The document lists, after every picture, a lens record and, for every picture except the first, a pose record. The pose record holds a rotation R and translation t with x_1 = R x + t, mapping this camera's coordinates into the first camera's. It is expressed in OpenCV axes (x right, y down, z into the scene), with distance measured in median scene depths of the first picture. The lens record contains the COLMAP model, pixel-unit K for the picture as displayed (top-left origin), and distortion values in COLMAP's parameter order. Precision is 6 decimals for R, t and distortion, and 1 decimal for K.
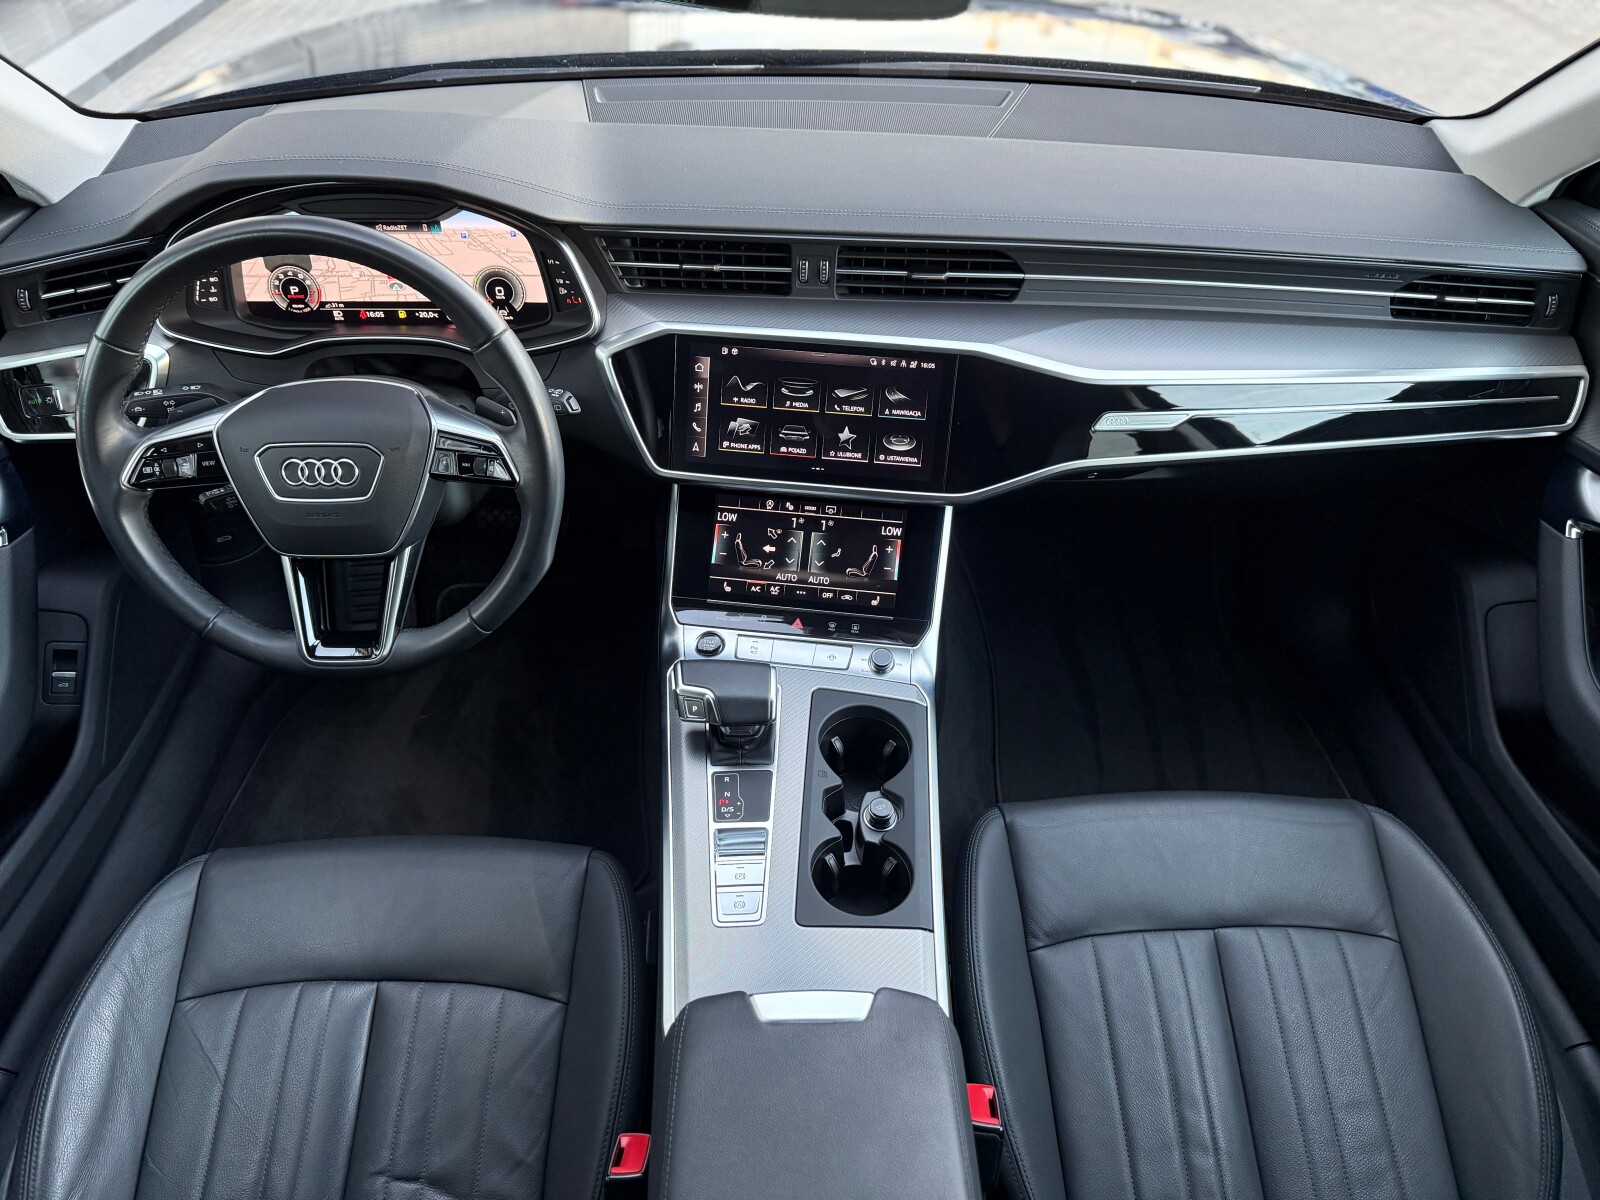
lens RADIAL K [[1103.8, 0, 801.8], [0, 1103.8, 603.5], [0, 0, 1]] dist [0.117503, -0.202227]
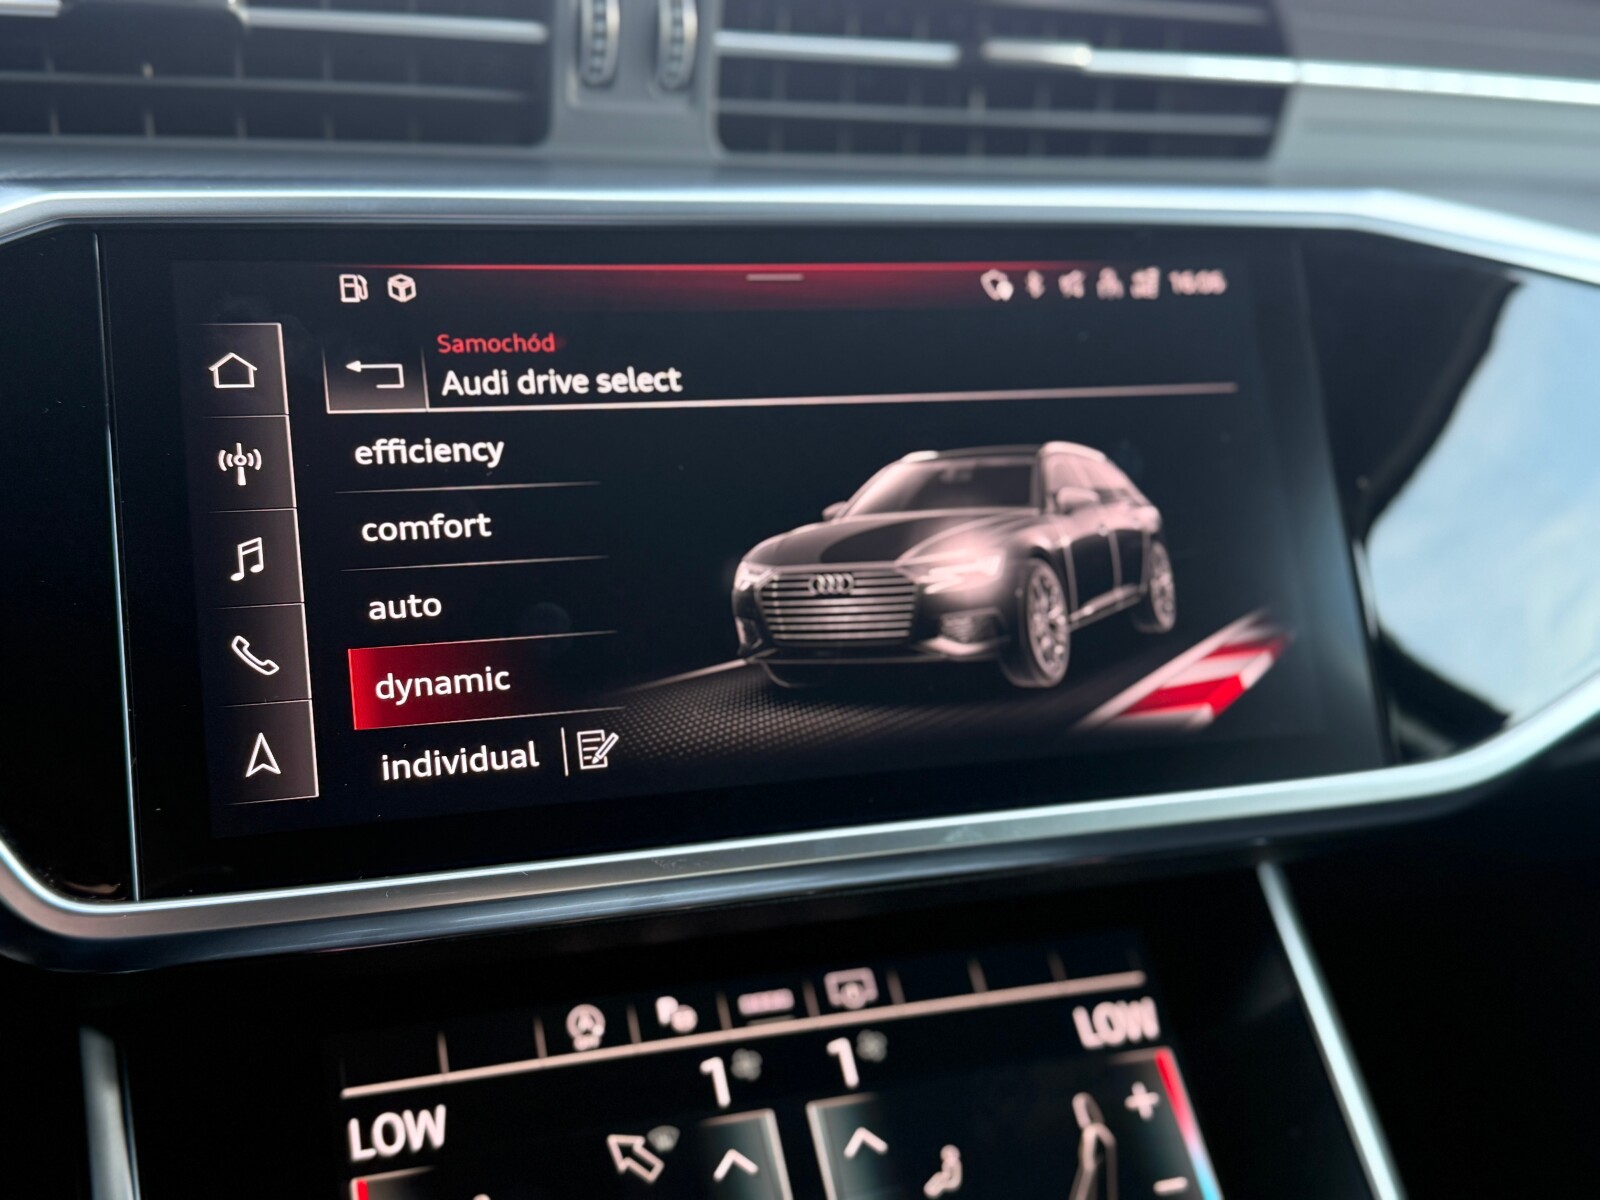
lens RADIAL K [[1822.0, 0, 797.3], [0, 1822.0, 602.6], [0, 0, 1]] dist [0.110931, -0.038998]
pose [[0.895769, -0.105349, 0.431855, -0.146977], [0.274894, 0.894752, -0.351926, -0.027491], [-0.349328, 0.433959, 0.830451, 0.689201]]
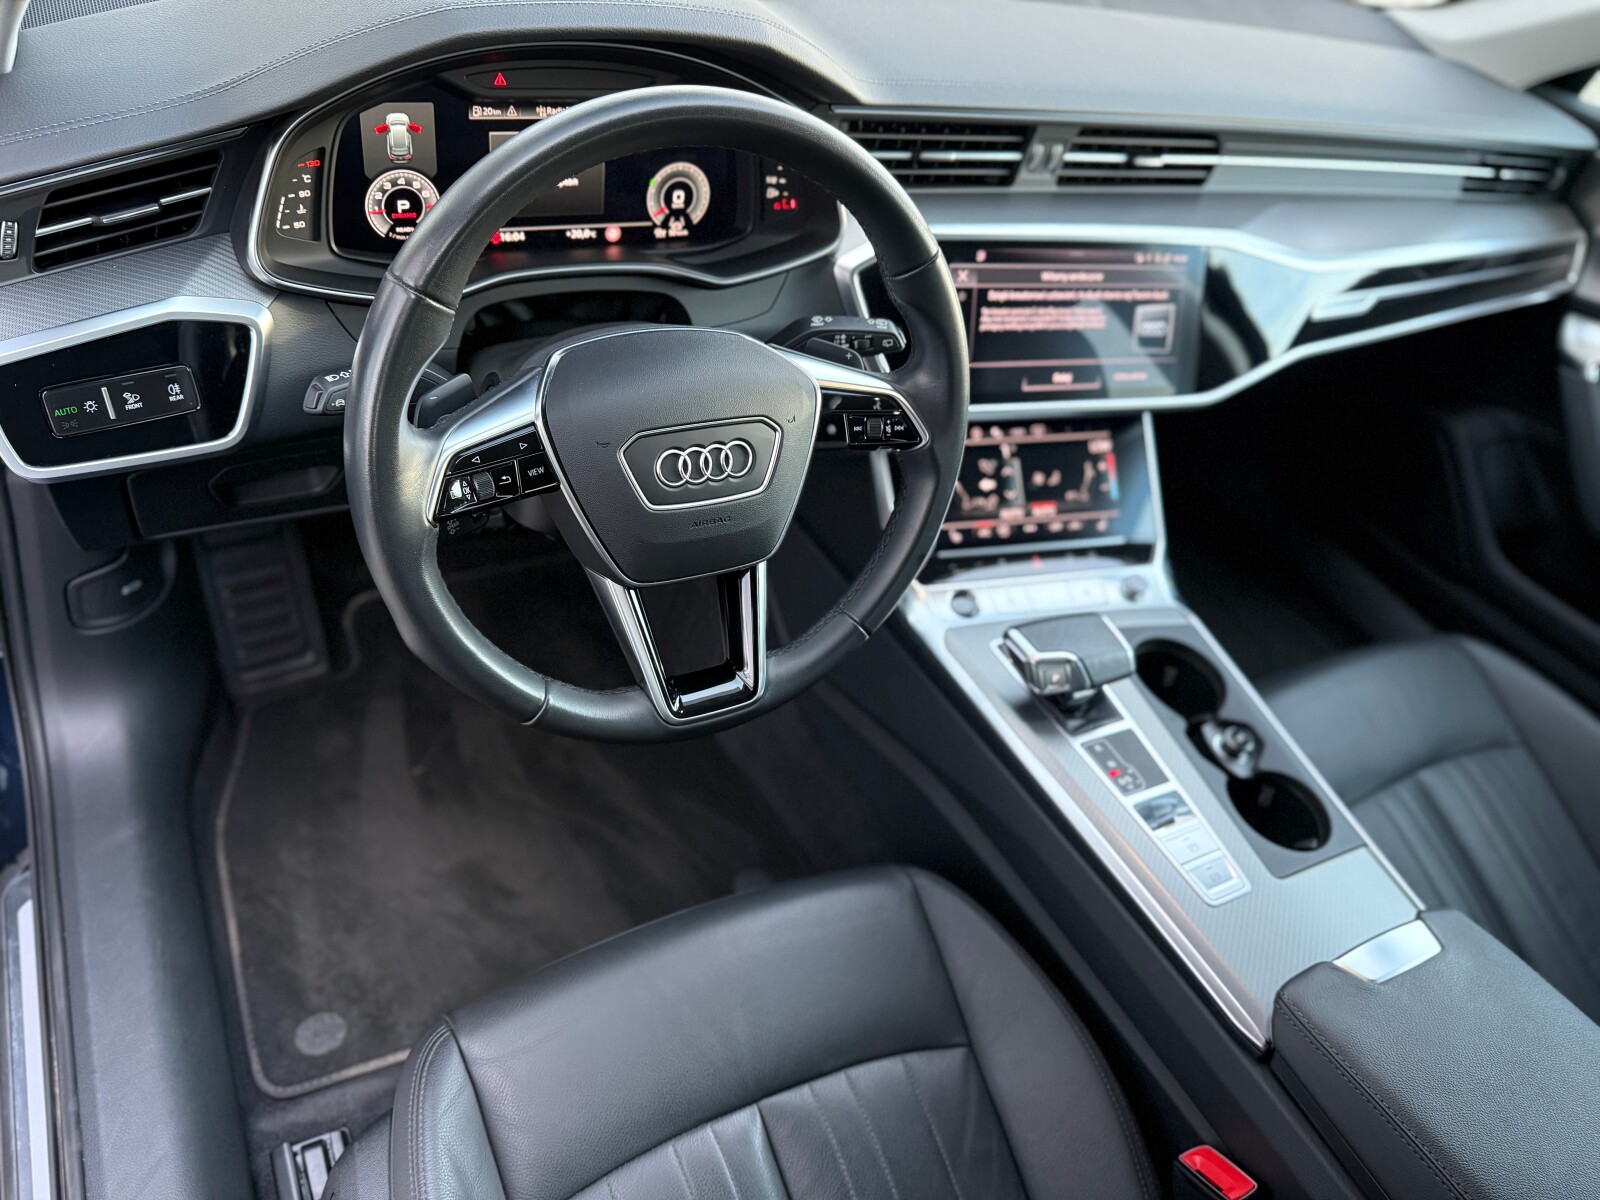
lens RADIAL K [[1137.4, 0, 782.3], [0, 1137.4, 614.1], [0, 0, 1]] dist [0.087798, -0.162684]
pose [[0.890784, -0.188719, 0.413387, -0.596723], [0.151310, 0.980957, 0.121777, -0.087938], [-0.428497, -0.045927, 0.902375, 0.263909]]
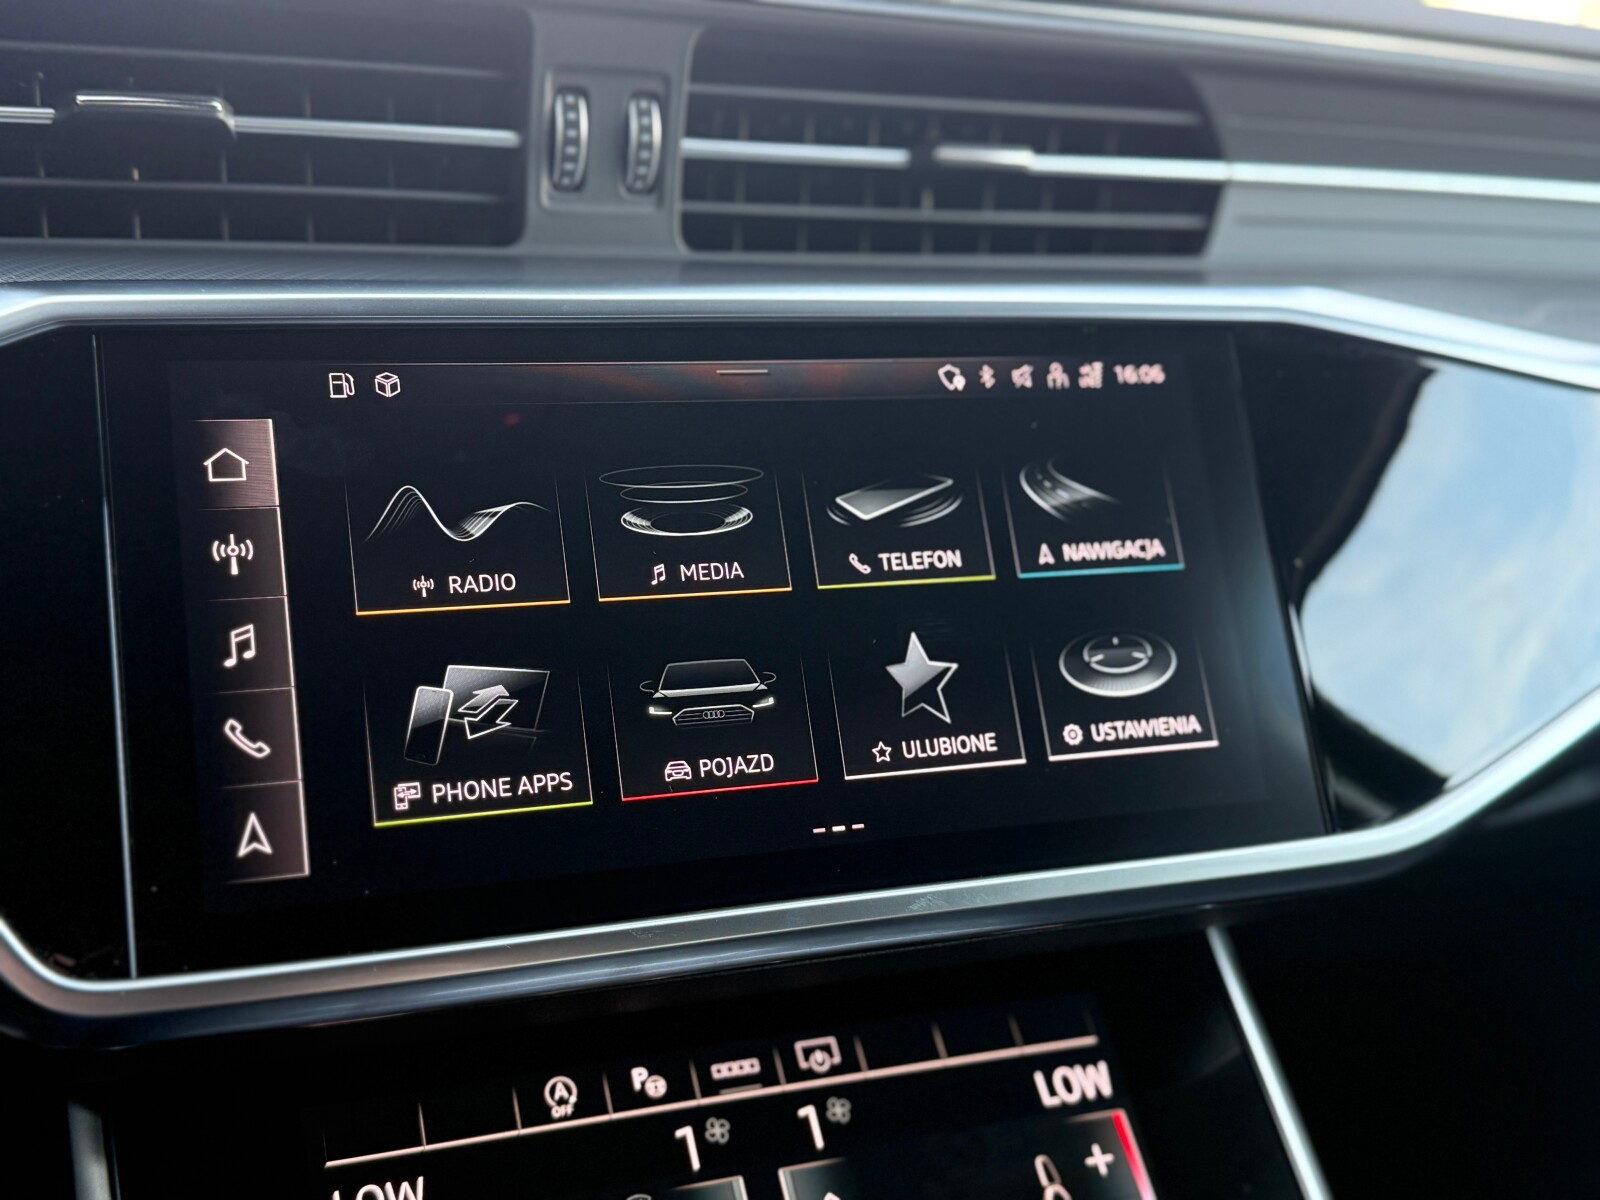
lens RADIAL K [[1822.0, 0, 797.3], [0, 1822.0, 602.6], [0, 0, 1]] dist [0.110931, -0.038998]
pose [[0.880565, -0.095211, 0.464263, -0.158867], [0.292844, 0.879529, -0.375062, -0.025474], [-0.372623, 0.466223, 0.802365, 0.676420]]
